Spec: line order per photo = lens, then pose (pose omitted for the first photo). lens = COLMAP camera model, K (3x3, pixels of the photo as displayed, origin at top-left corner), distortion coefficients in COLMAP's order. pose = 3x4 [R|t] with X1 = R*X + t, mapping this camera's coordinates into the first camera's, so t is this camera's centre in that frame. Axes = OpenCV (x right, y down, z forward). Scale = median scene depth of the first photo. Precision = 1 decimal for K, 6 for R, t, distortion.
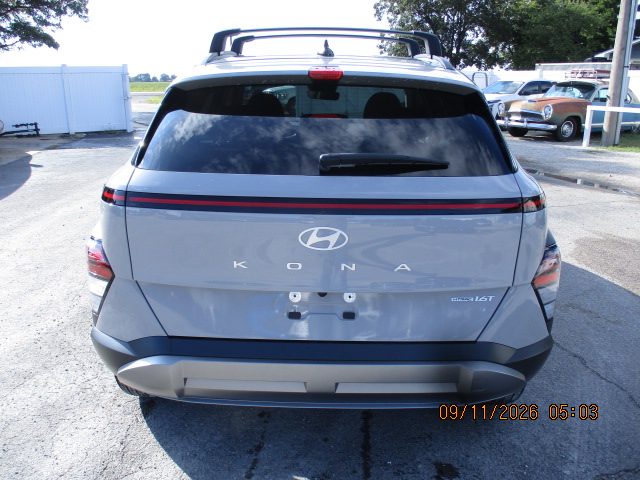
lens RADIAL K [[547.2, 0, 316.4], [0, 547.2, 248.4], [0, 0, 1]] dist [-0.057732, 0.021465]
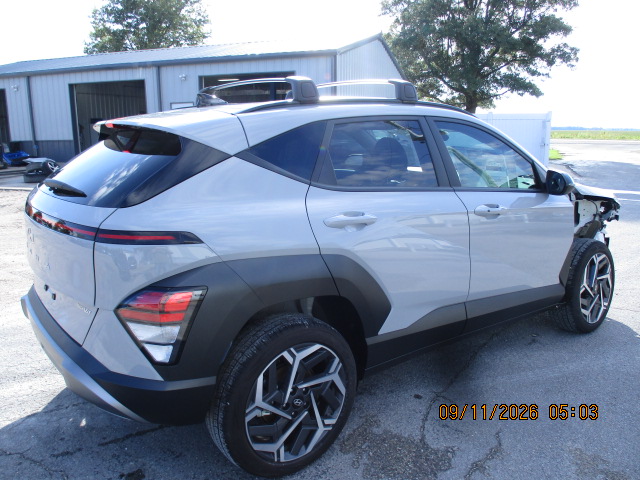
lens RADIAL K [[547.2, 0, 319.8], [0, 547.2, 253.0], [0, 0, 1]] dist [-0.057732, 0.021465]
pose [[0.615065, 0.174623, -0.768896, 1.387852], [-0.230678, 0.972353, 0.036303, -0.173350], [0.753978, 0.155039, 0.638342, 0.580881]]
